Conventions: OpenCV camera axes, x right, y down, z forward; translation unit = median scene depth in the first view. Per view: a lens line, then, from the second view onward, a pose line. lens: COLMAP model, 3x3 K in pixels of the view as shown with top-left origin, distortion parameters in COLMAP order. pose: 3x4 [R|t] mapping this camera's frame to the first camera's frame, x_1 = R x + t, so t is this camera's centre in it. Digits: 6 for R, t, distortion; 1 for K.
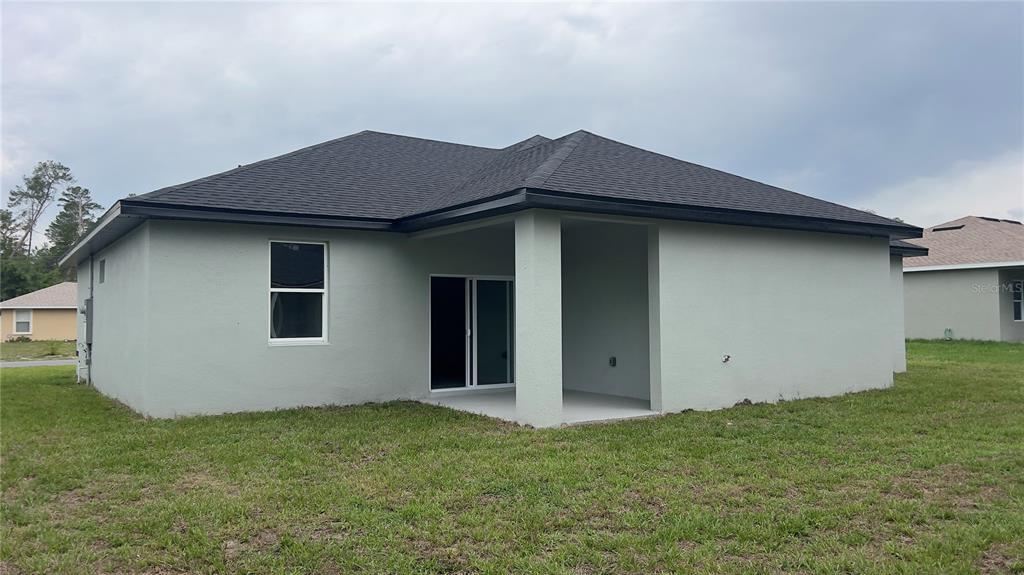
lens RADIAL K [[755.1, 0, 512.0], [0, 755.1, 287.5], [0, 0, 1]] dist [0.056013, -0.000283]
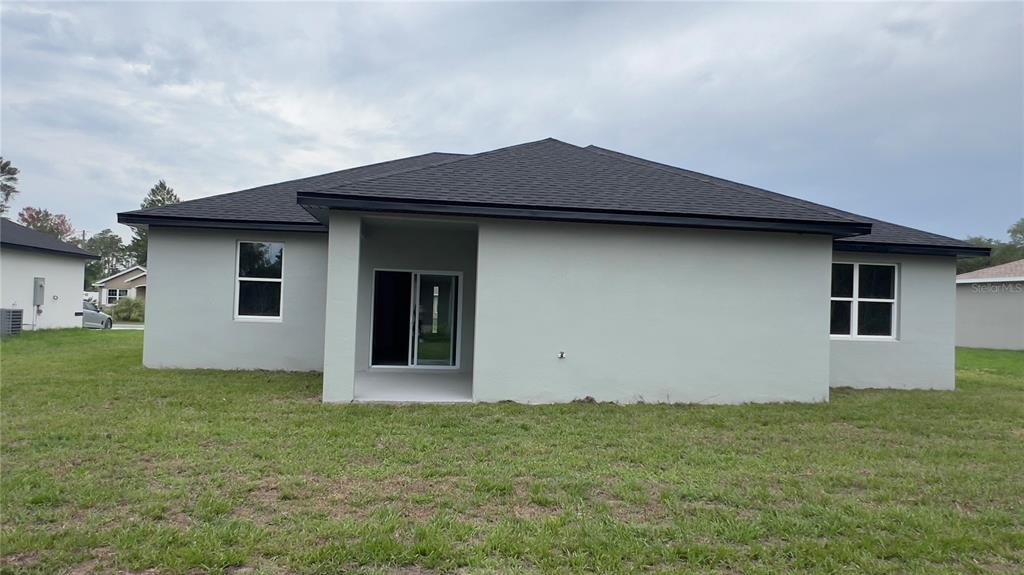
lens RADIAL K [[645.4, 0, 512.0], [0, 645.4, 287.5], [0, 0, 1]] dist [0.001282, 0.000019]
pose [[0.901444, 0.023472, -0.432258, 0.559201], [-0.021942, 0.999723, 0.008527, -0.001507], [0.432338, 0.001798, 0.901710, 0.185209]]
